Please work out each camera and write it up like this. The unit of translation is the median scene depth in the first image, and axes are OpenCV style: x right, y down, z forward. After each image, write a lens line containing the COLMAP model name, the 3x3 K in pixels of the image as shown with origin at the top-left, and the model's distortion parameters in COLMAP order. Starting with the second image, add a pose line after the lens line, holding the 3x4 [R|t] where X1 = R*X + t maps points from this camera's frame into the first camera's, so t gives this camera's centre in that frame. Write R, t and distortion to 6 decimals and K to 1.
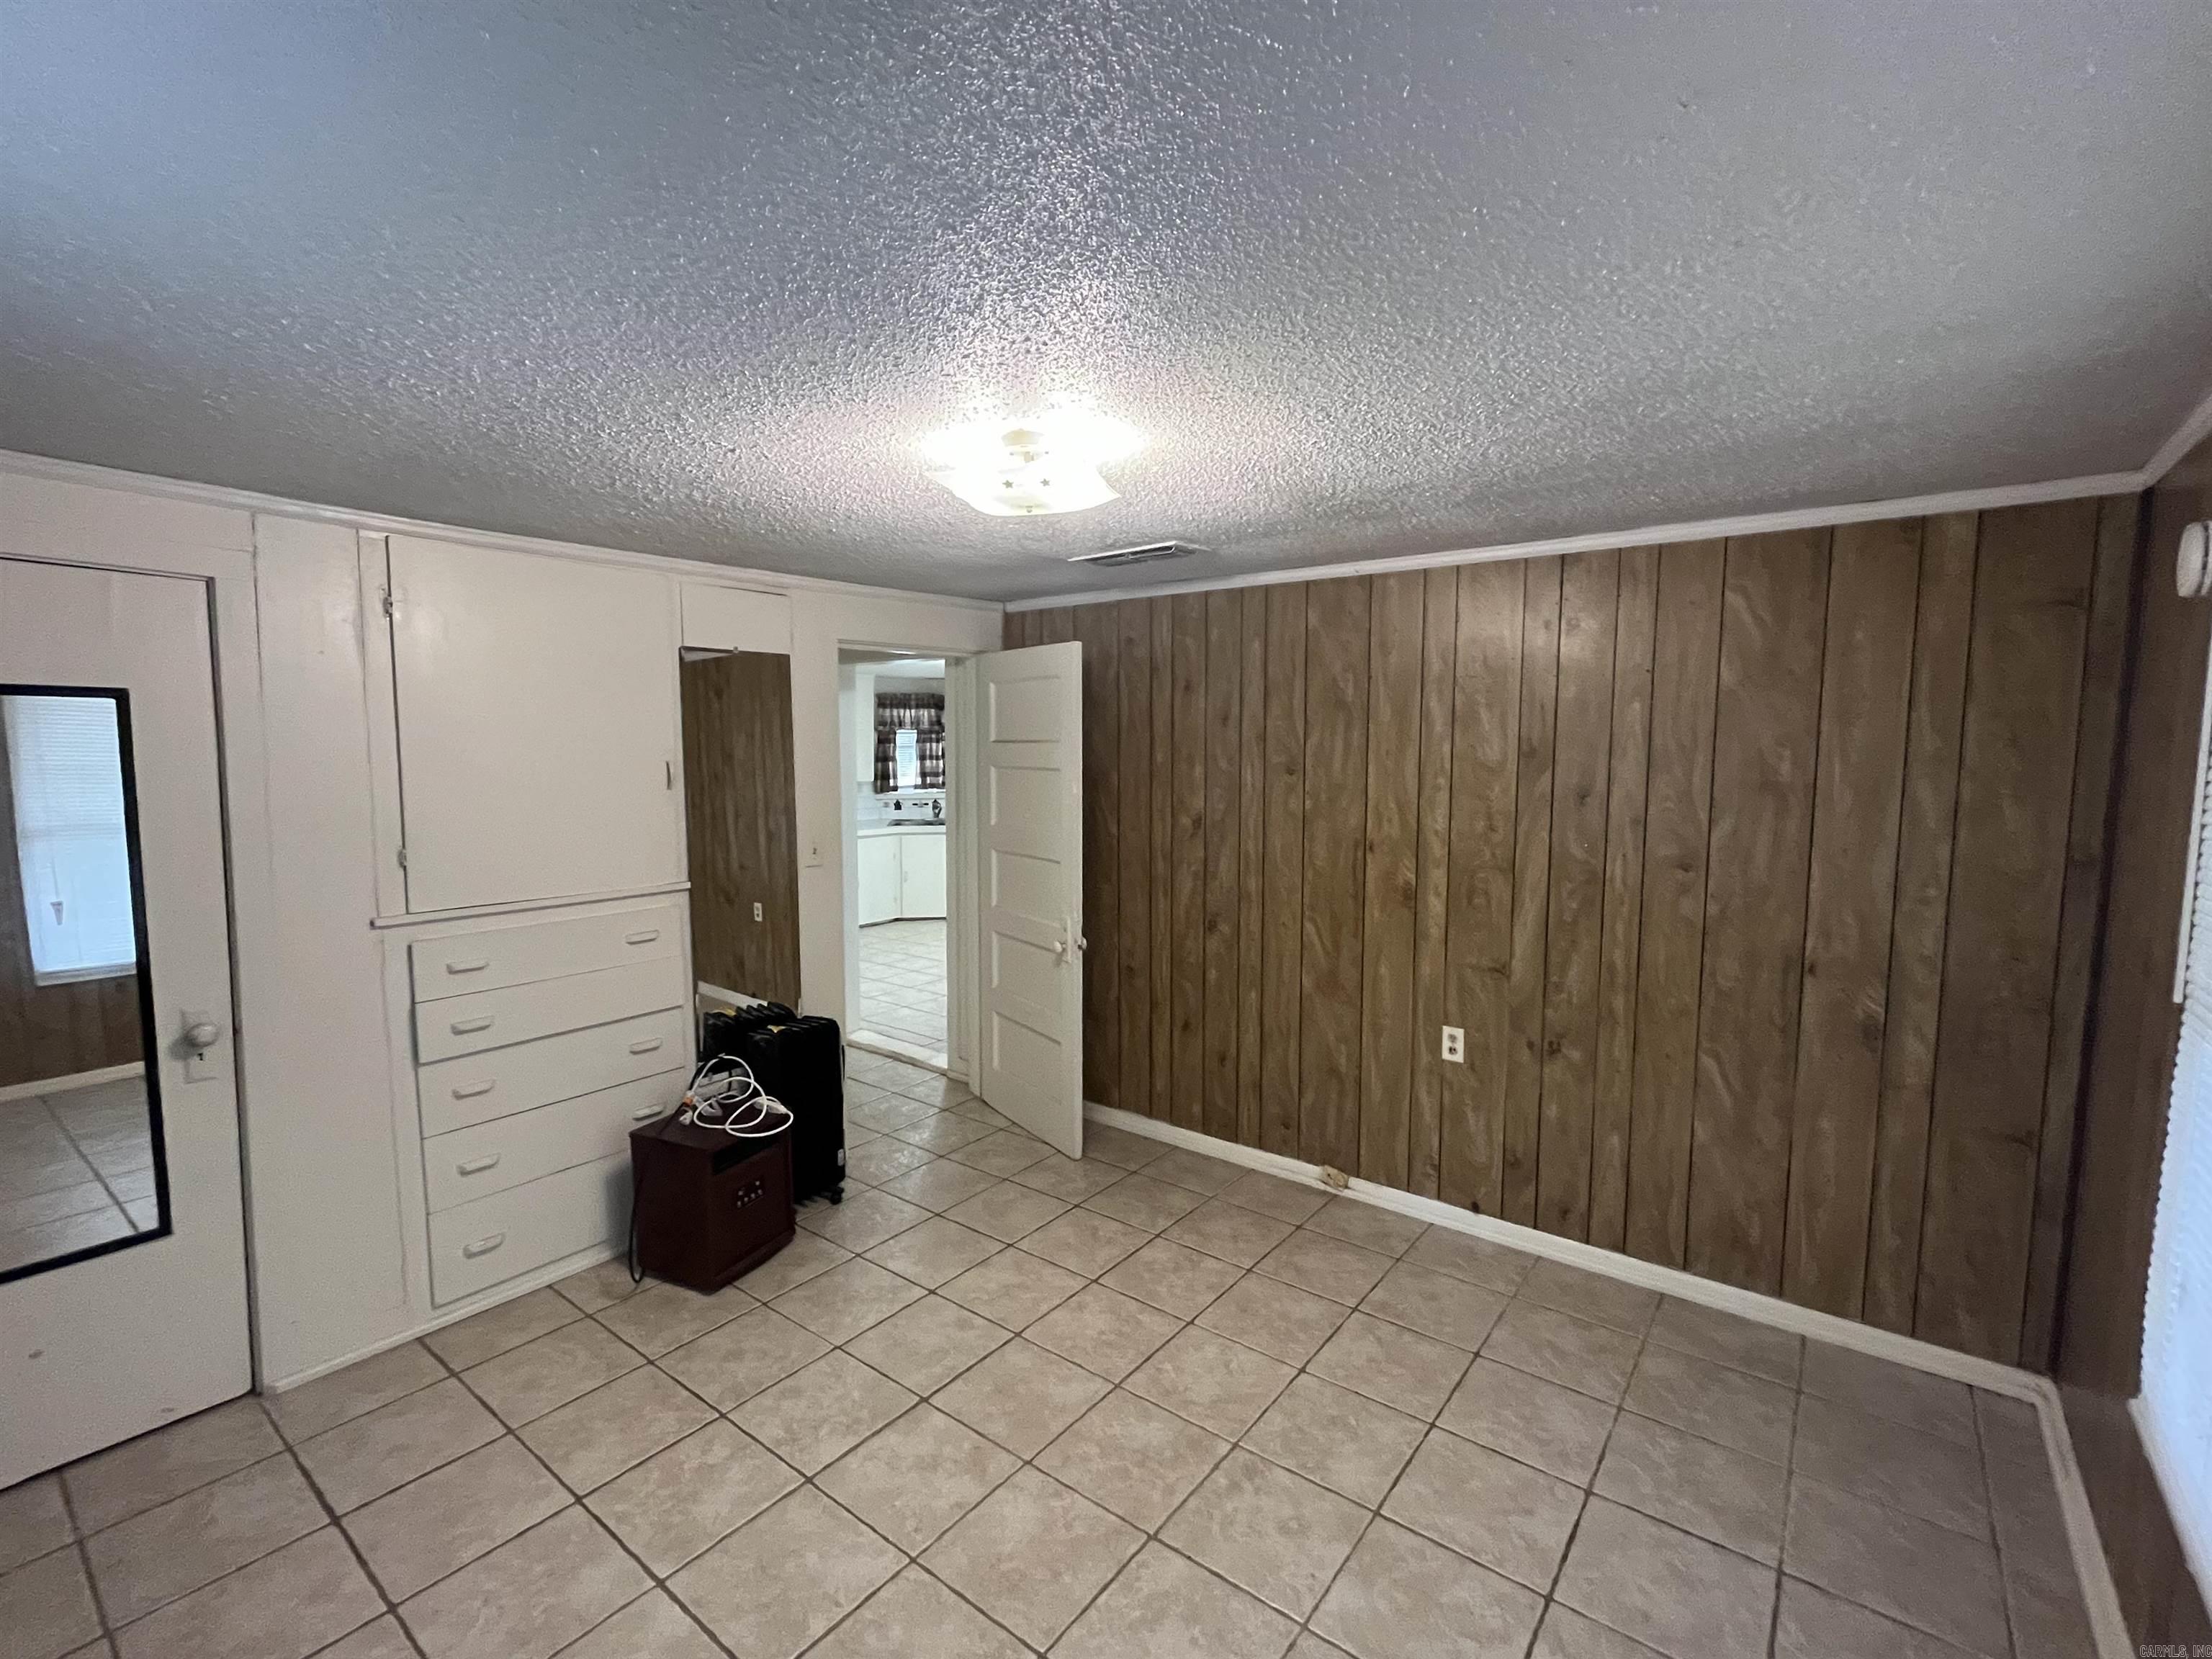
lens RADIAL K [[980.6, 0, 1093.9], [0, 980.6, 832.7], [0, 0, 1]] dist [0.010154, -0.000396]
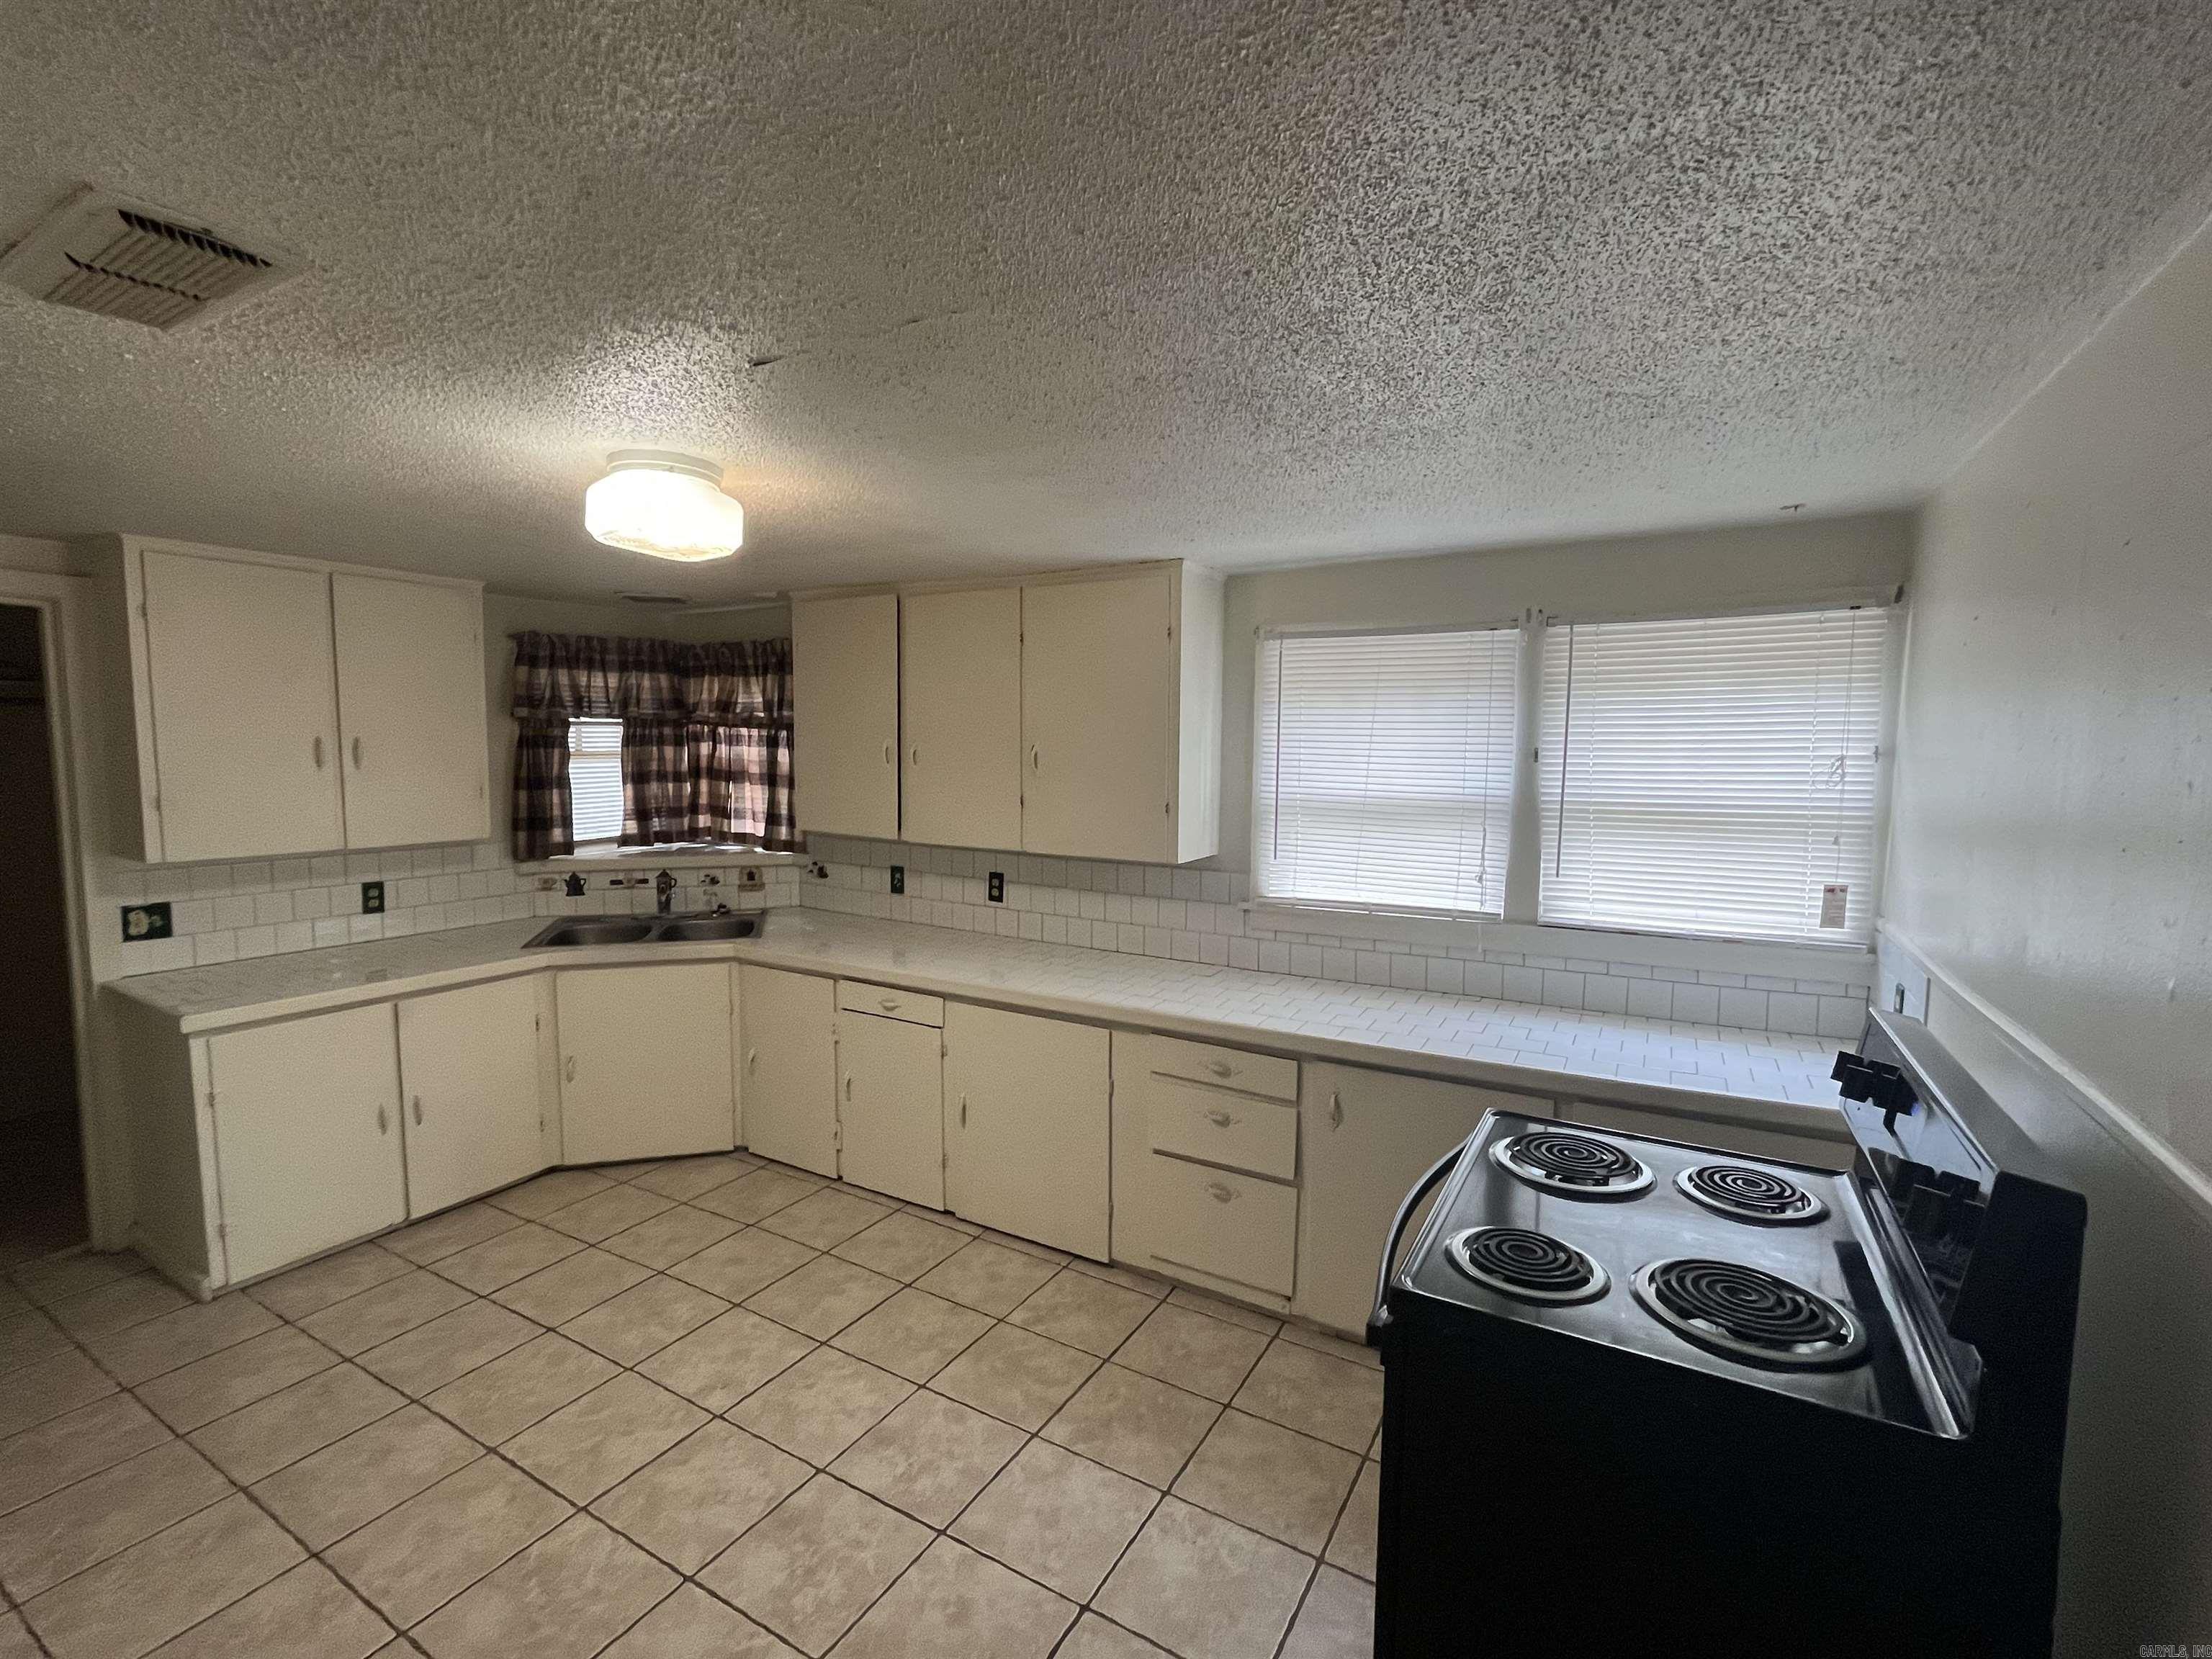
lens RADIAL K [[980.6, 0, 1093.9], [0, 980.6, 832.7], [0, 0, 1]] dist [0.010154, -0.000396]
pose [[0.990346, -0.006266, 0.138474, -0.026869], [0.005887, 0.999978, 0.003144, -0.051573], [-0.138491, -0.002299, 0.990361, 0.519749]]
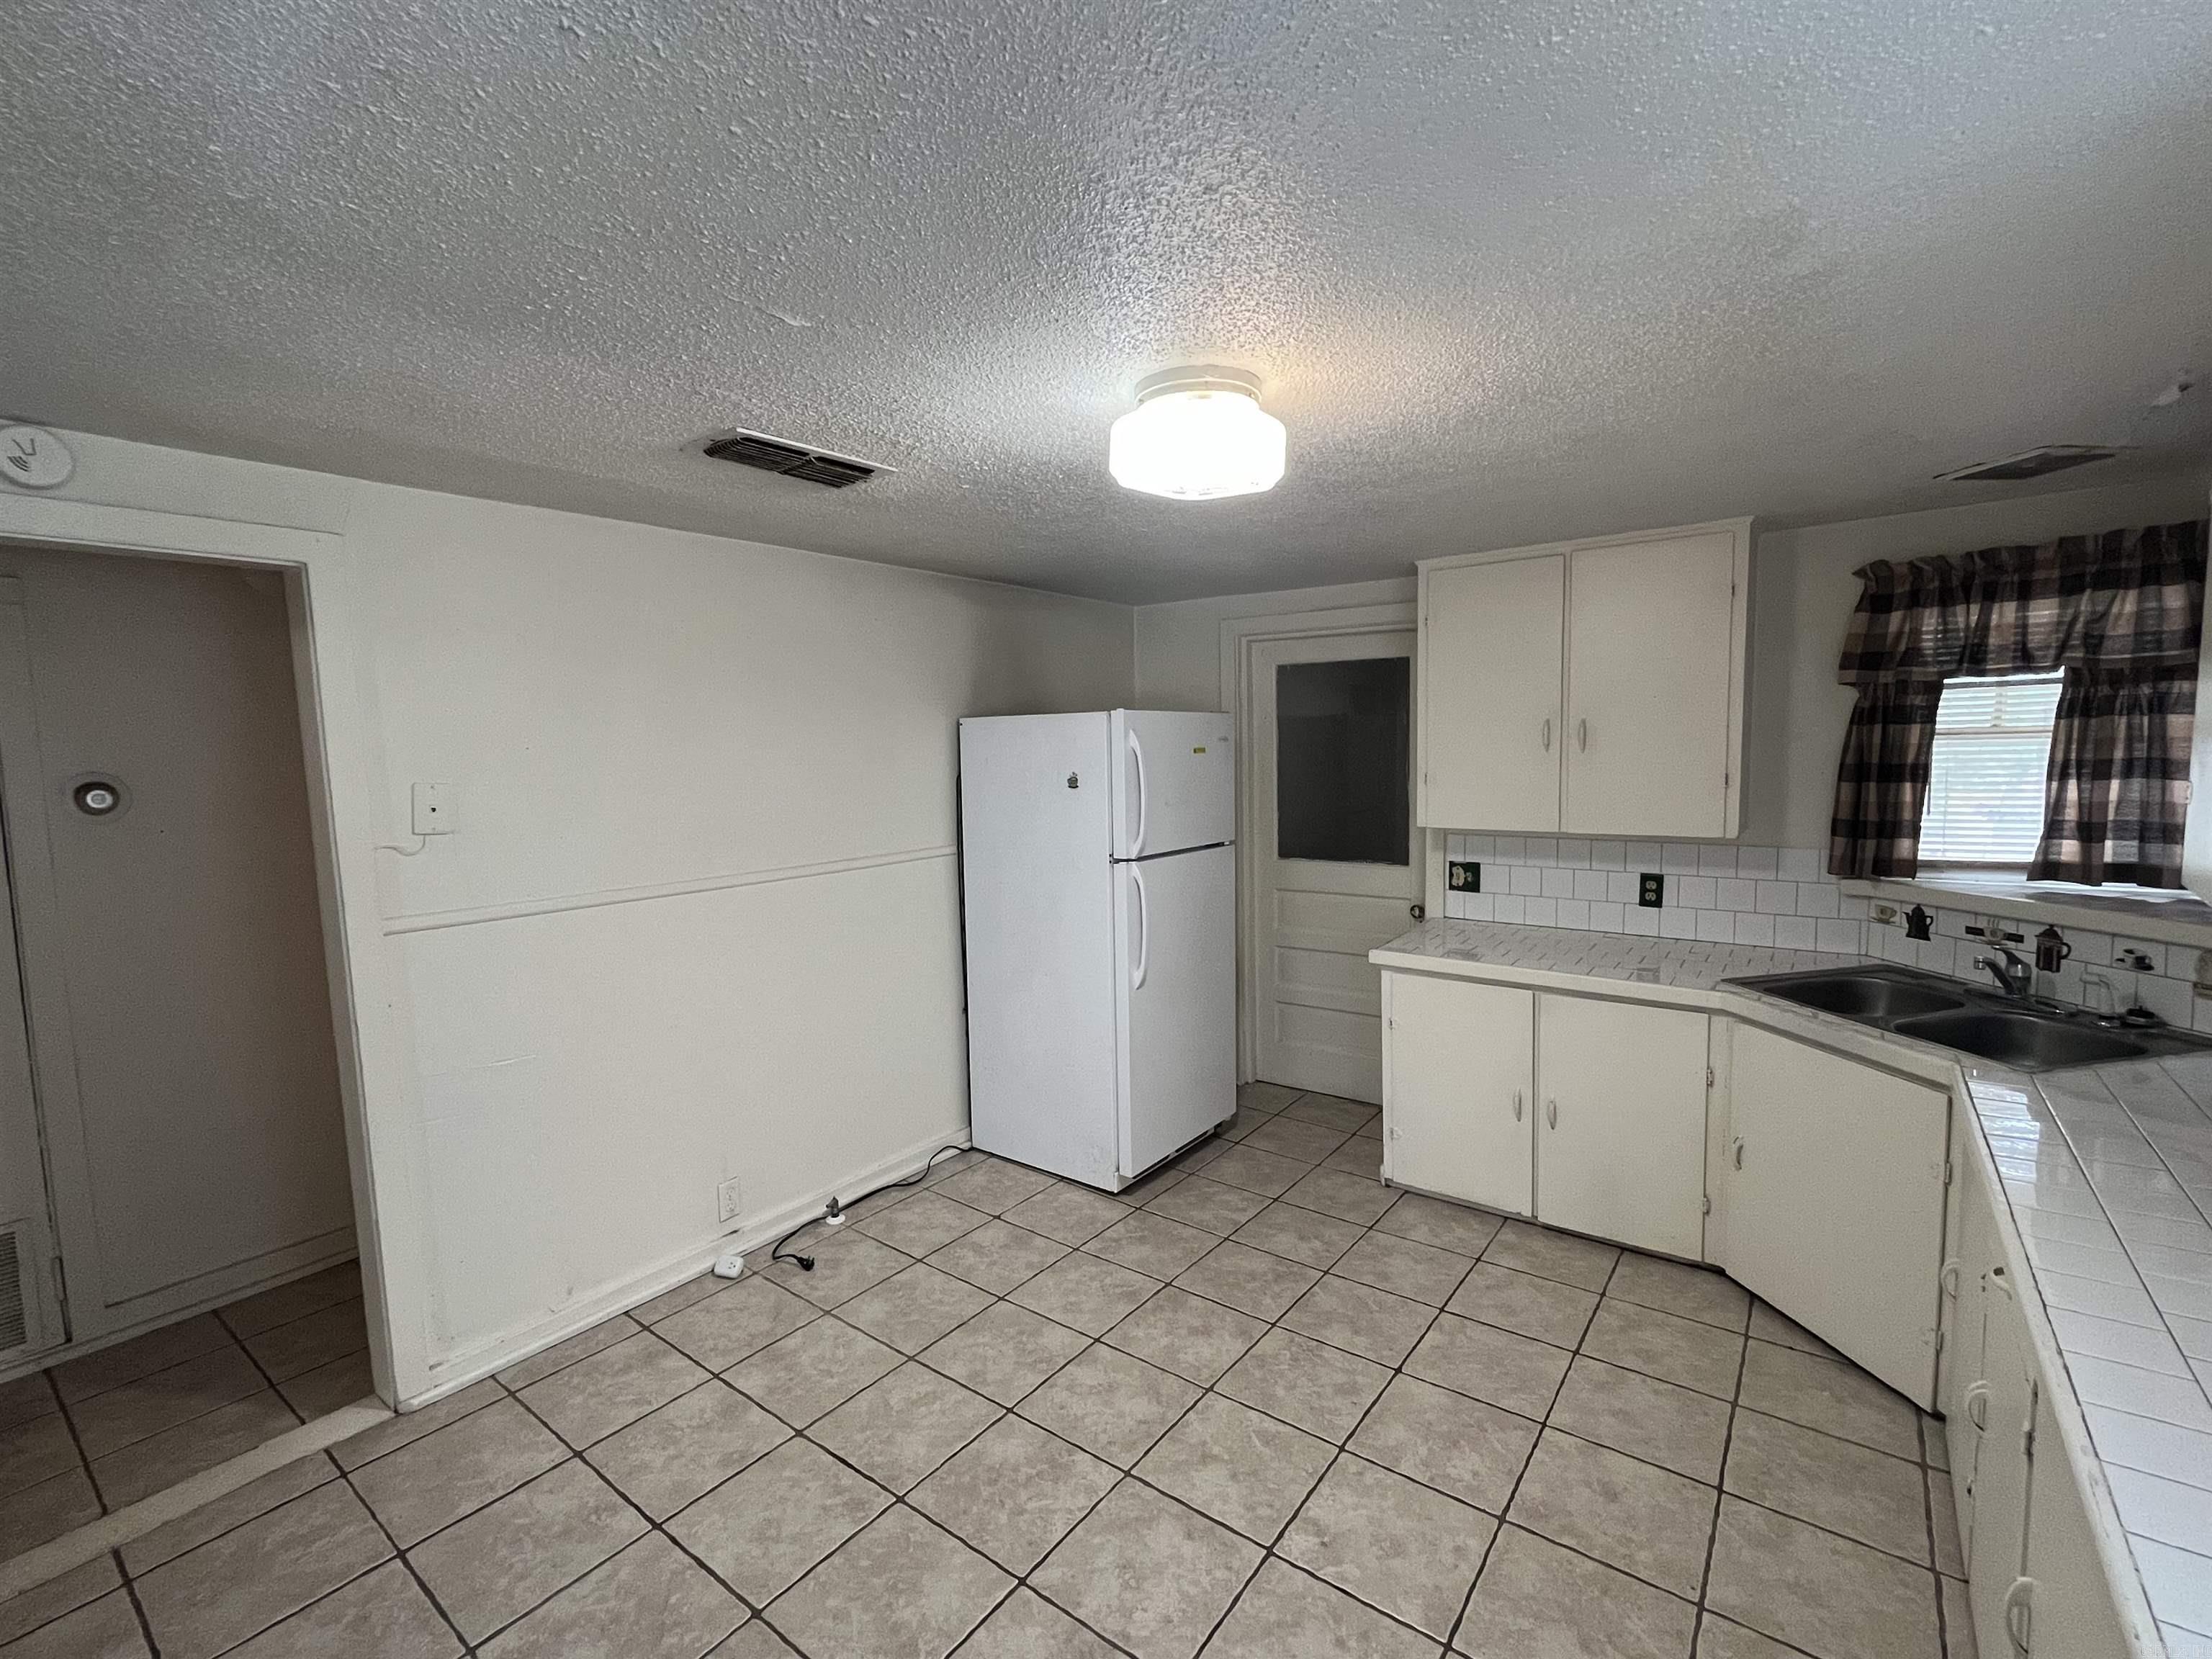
lens RADIAL K [[994.2, 0, 1103.1], [0, 994.2, 833.6], [0, 0, 1]] dist [0.001046, 0.000100]
pose [[0.024257, 0.087608, -0.995860, 0.101542], [-0.071035, 0.993786, 0.085695, -0.064059], [0.997179, 0.068662, 0.030330, 0.730400]]
